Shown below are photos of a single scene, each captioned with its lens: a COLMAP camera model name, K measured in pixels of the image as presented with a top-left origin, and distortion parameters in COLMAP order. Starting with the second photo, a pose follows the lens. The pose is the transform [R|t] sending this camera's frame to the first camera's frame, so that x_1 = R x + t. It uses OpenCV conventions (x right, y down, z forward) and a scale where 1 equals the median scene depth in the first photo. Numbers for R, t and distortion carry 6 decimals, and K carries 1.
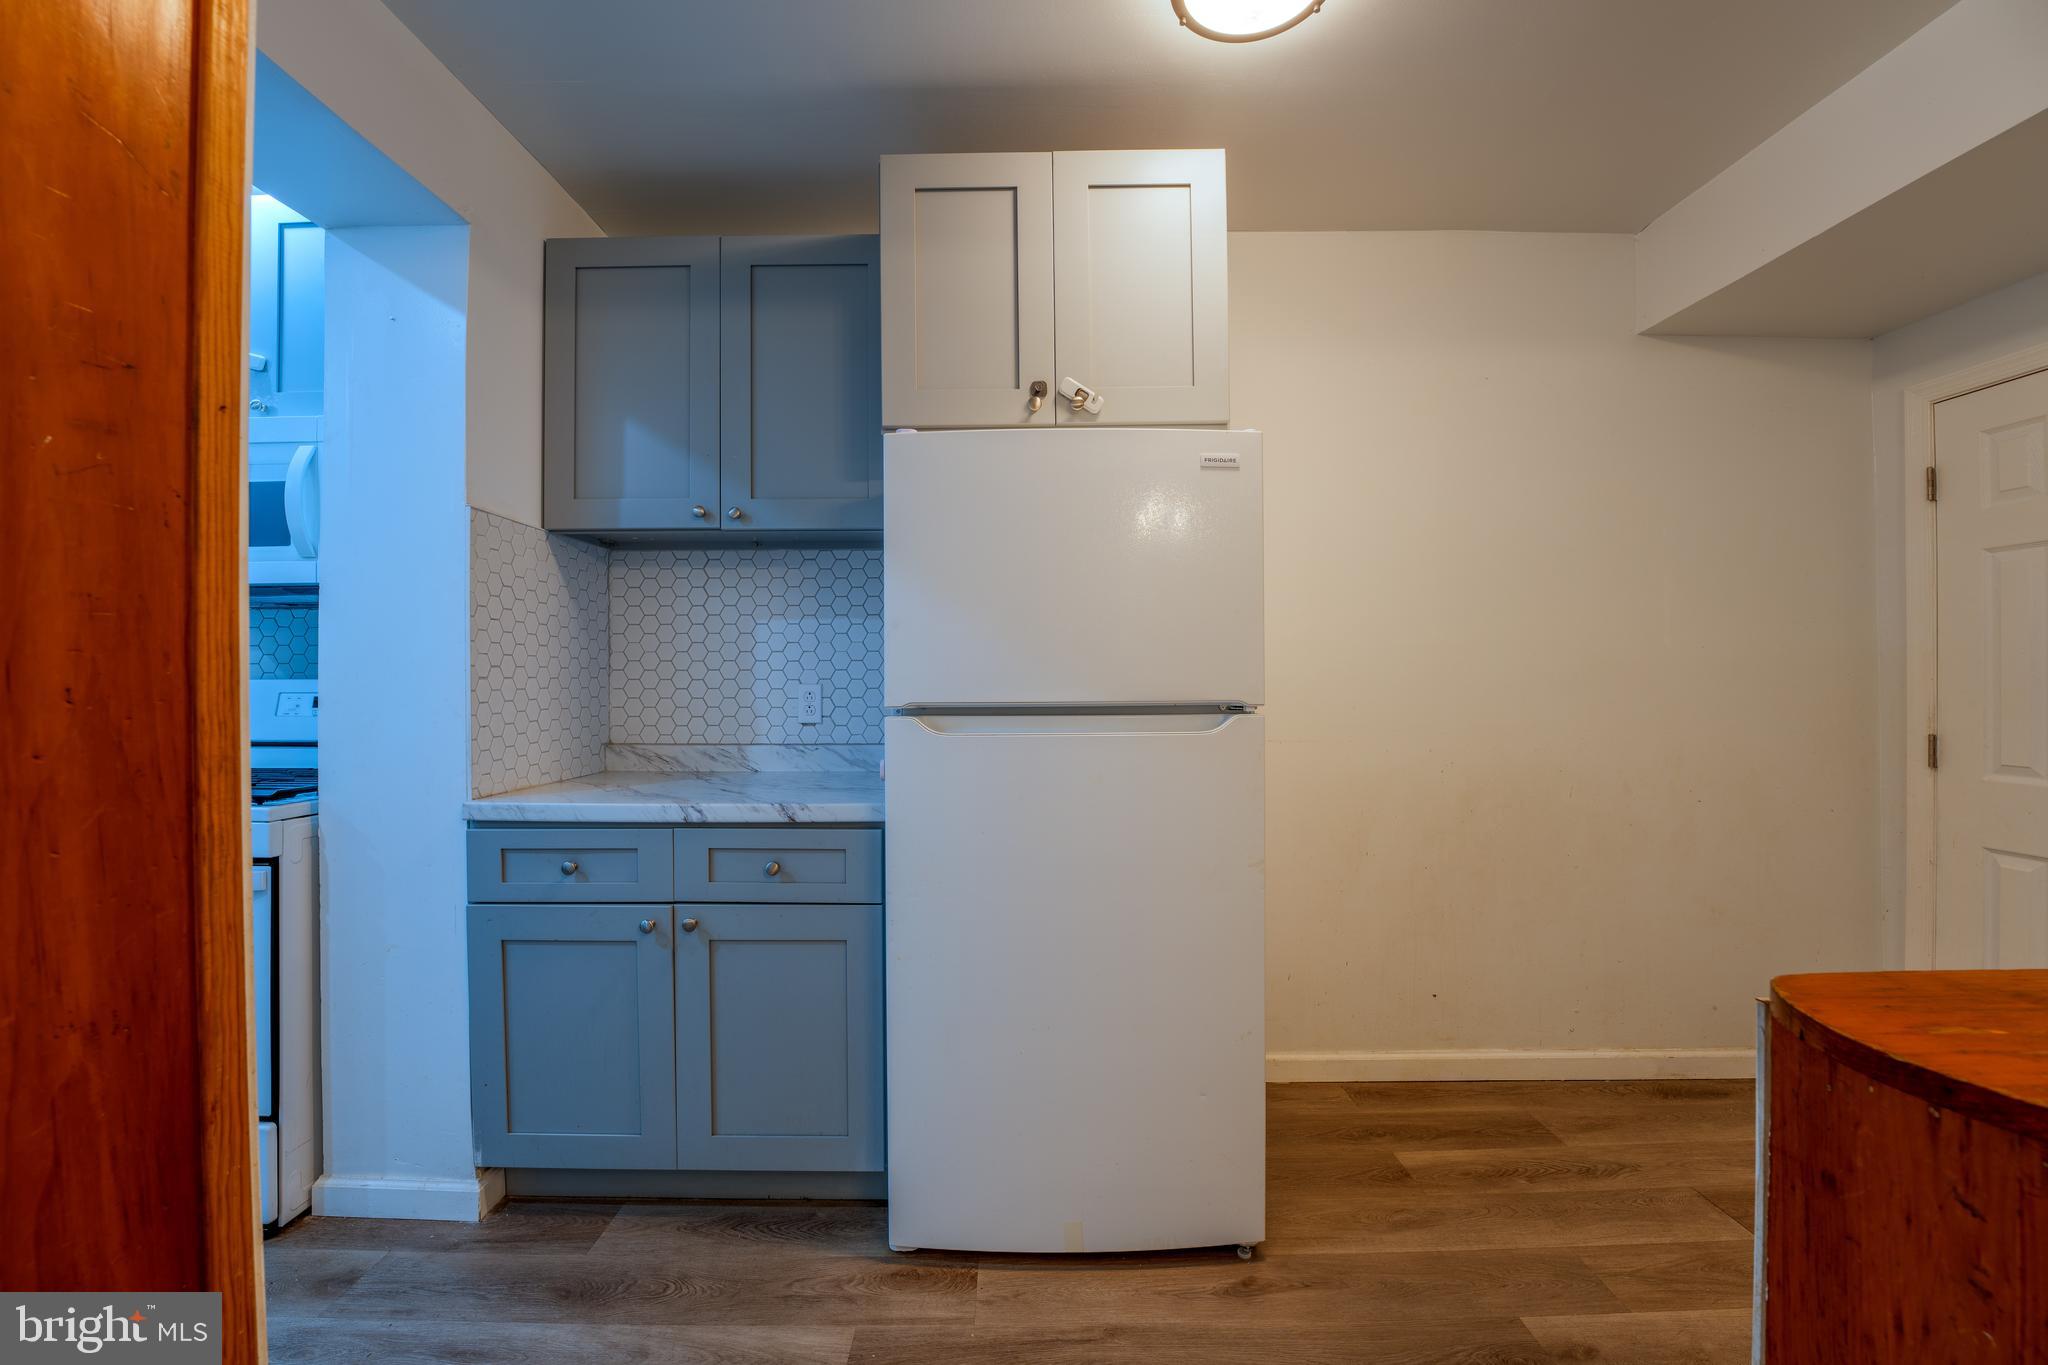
lens RADIAL K [[825.9, 0, 1010.0], [0, 825.9, 687.9], [0, 0, 1]] dist [-0.029390, 0.002997]
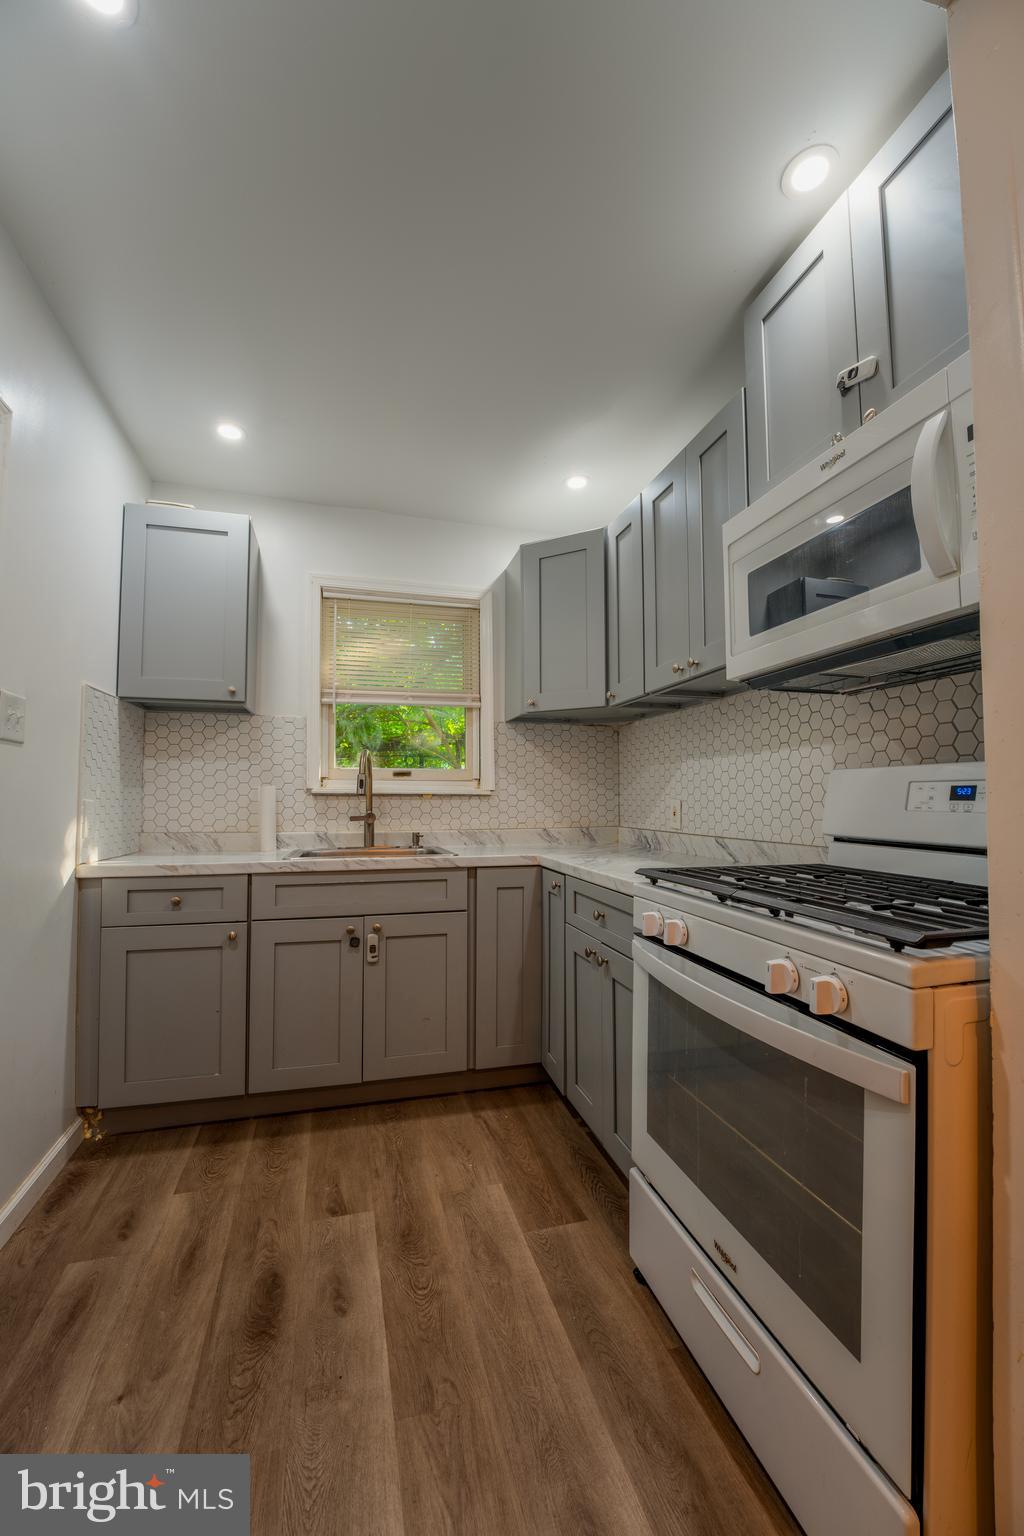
lens RADIAL K [[619.4, 0, 511.0], [0, 619.4, 767.6], [0, 0, 1]] dist [-0.029390, 0.002997]
pose [[0.275399, -0.044270, -0.960310, -0.487074], [0.000346, 0.998944, -0.045952, 0.022912], [0.961330, 0.012323, 0.275124, 0.512505]]
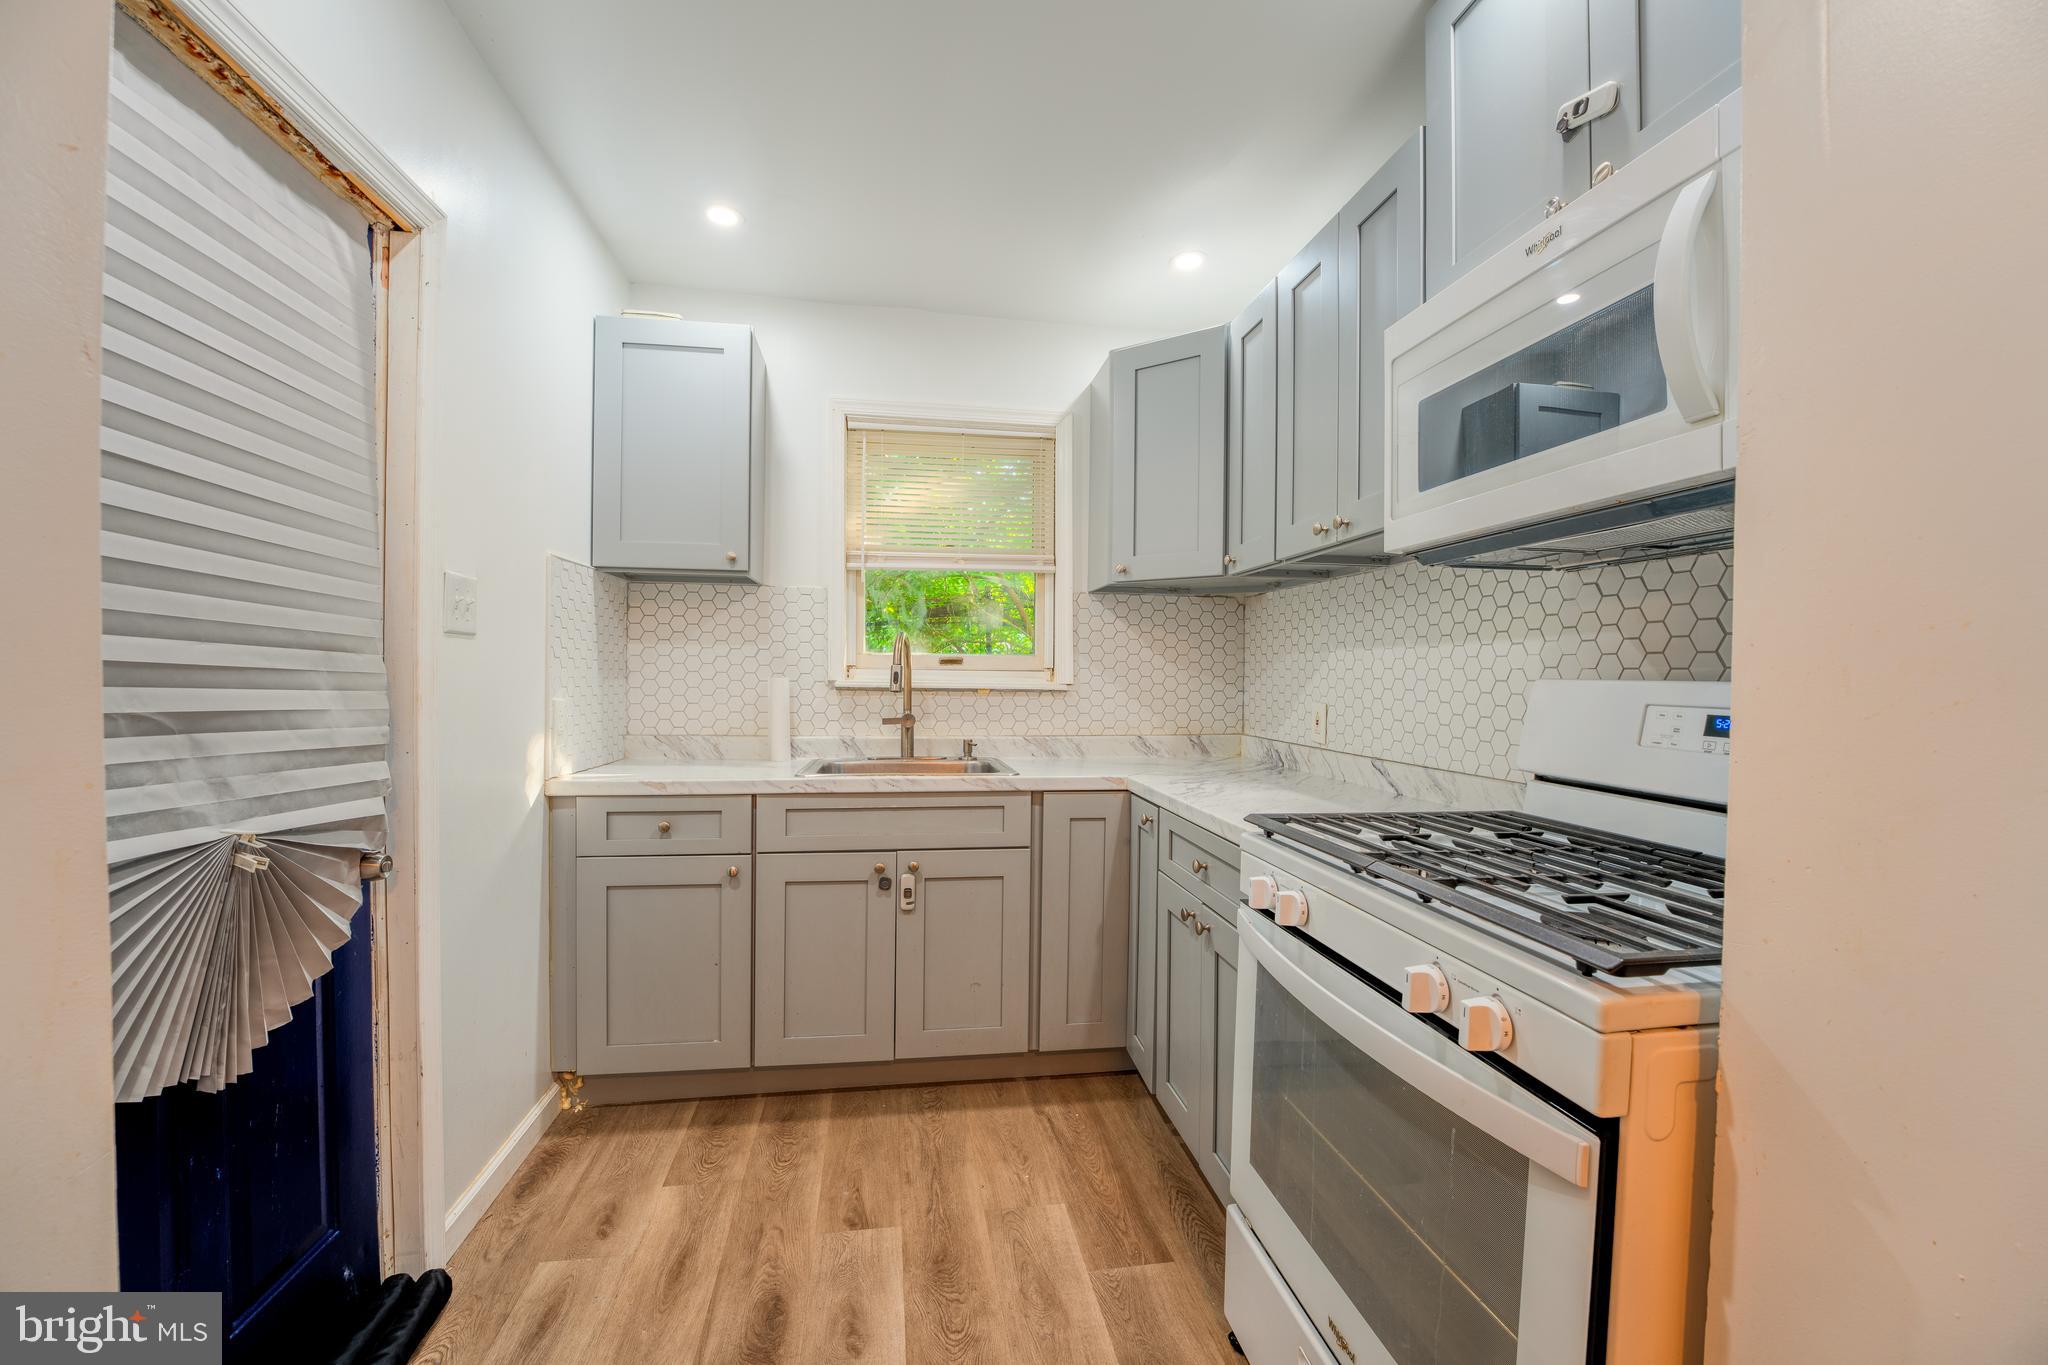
lens RADIAL K [[825.9, 0, 1019.5], [0, 825.9, 679.3], [0, 0, 1]] dist [-0.029390, 0.002997]
pose [[0.166254, 0.012222, -0.986007, -0.478696], [-0.010621, 0.999887, 0.010604, -0.014874], [0.986026, 0.008709, 0.166365, 0.542443]]
